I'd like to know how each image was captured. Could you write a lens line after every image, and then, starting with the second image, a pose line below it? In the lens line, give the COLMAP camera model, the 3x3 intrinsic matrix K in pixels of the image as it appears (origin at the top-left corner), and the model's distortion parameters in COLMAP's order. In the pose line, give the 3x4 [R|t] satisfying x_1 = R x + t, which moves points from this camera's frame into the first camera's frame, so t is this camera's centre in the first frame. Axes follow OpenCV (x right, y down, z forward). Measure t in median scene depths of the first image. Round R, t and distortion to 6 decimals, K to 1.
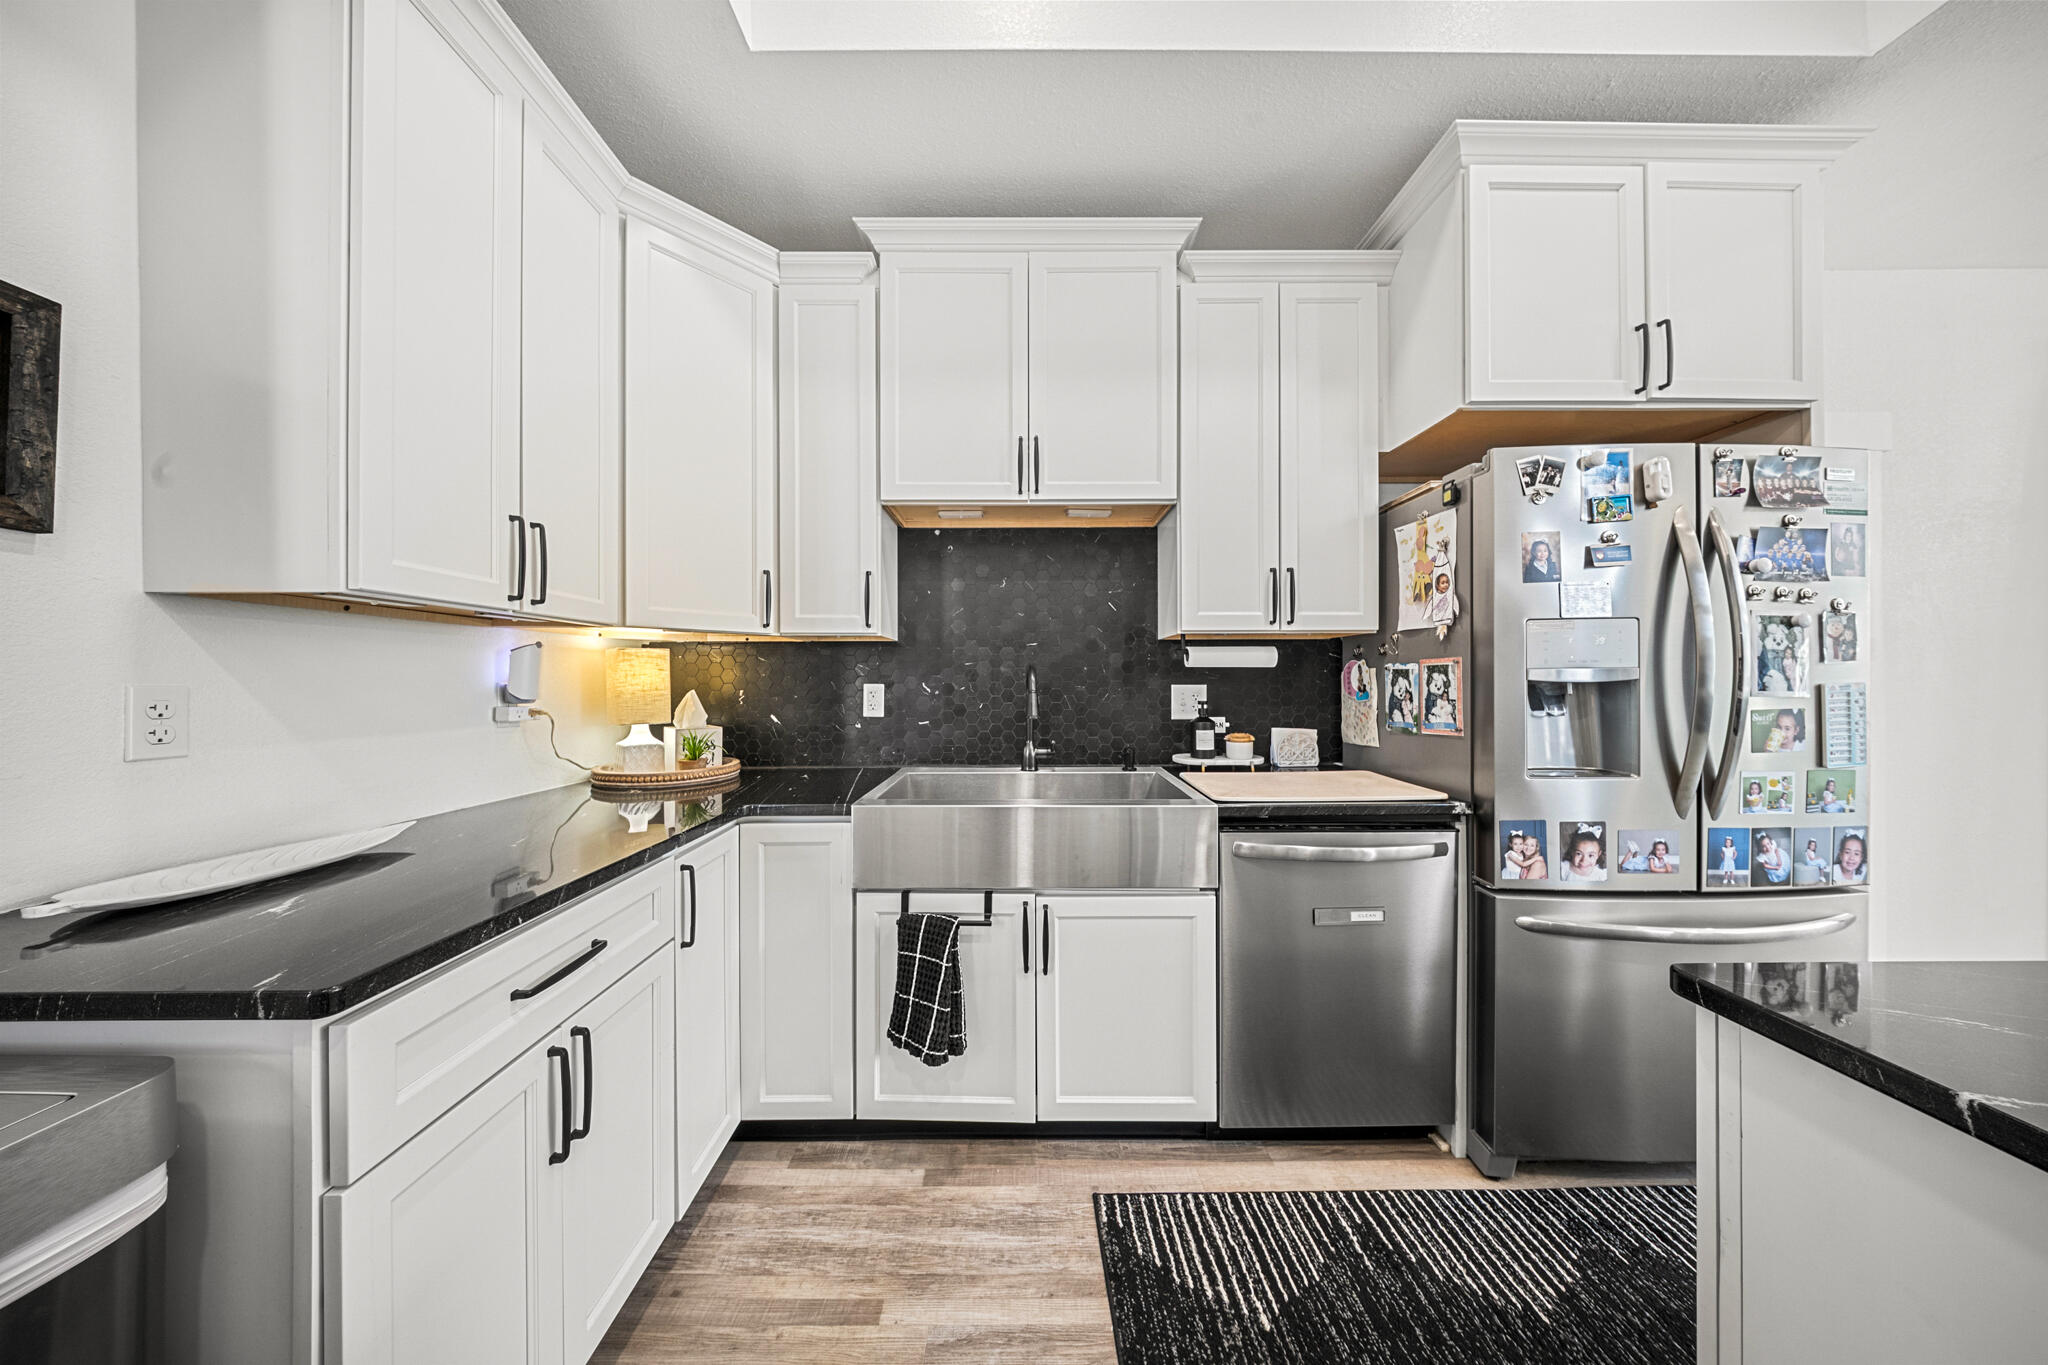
lens RADIAL K [[594.1, 0, 1017.1], [0, 594.1, 679.3], [0, 0, 1]] dist [0.008015, -0.004628]
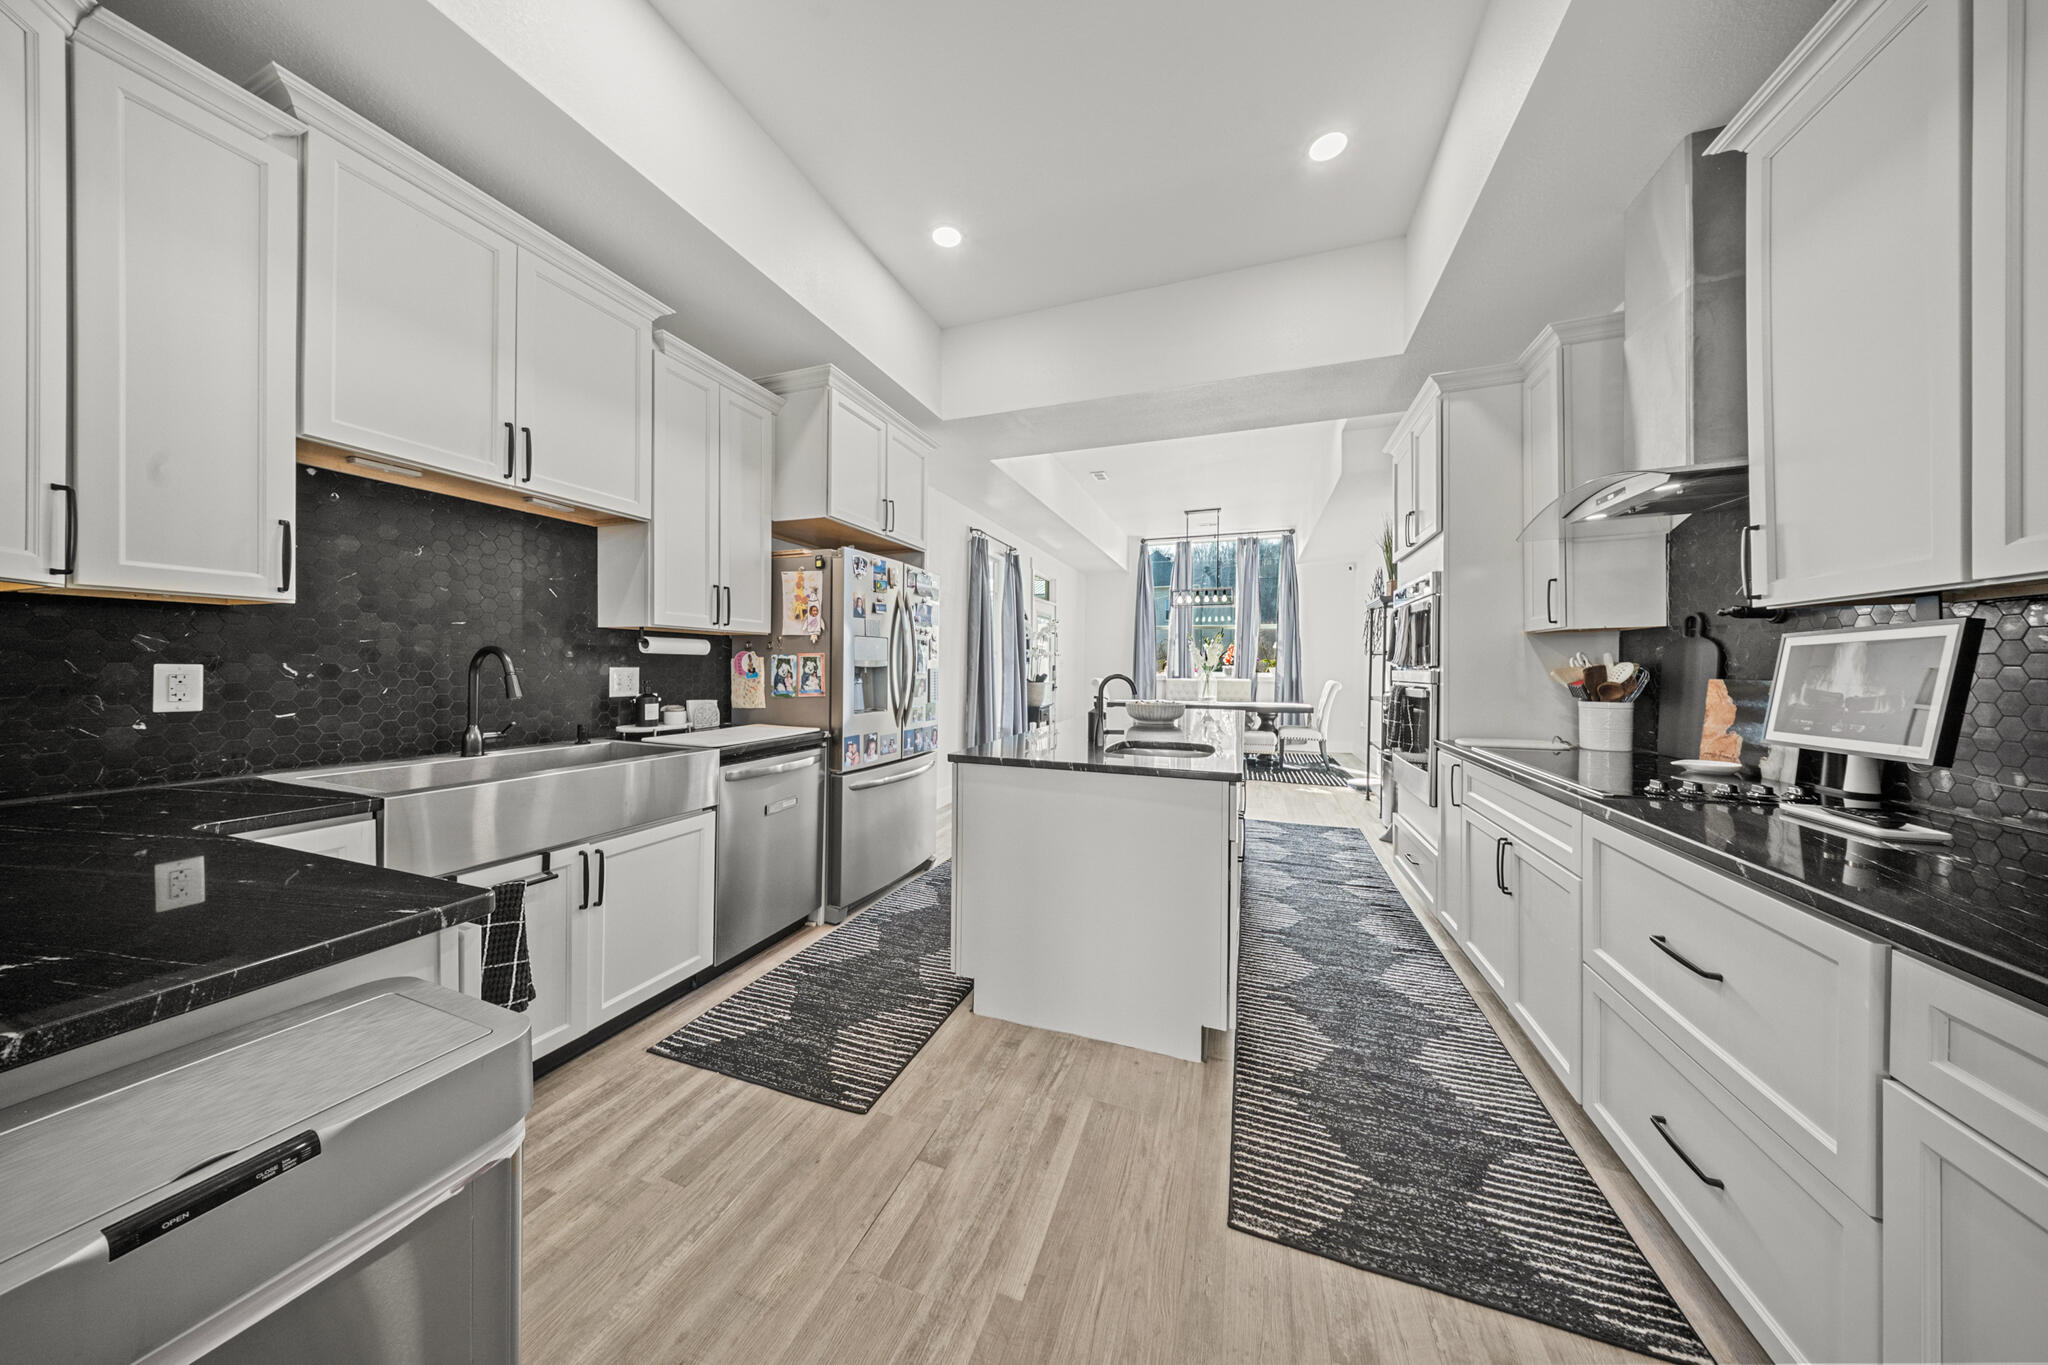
lens RADIAL K [[610.5, 0, 1027.7], [0, 610.5, 668.7], [0, 0, 1]] dist [0.000077, 0.000000]
pose [[0.349231, 0.002772, 0.937032, -0.769515], [-0.011996, 0.999927, 0.001512, 0.000636], [-0.936960, -0.011769, 0.349239, -0.234659]]
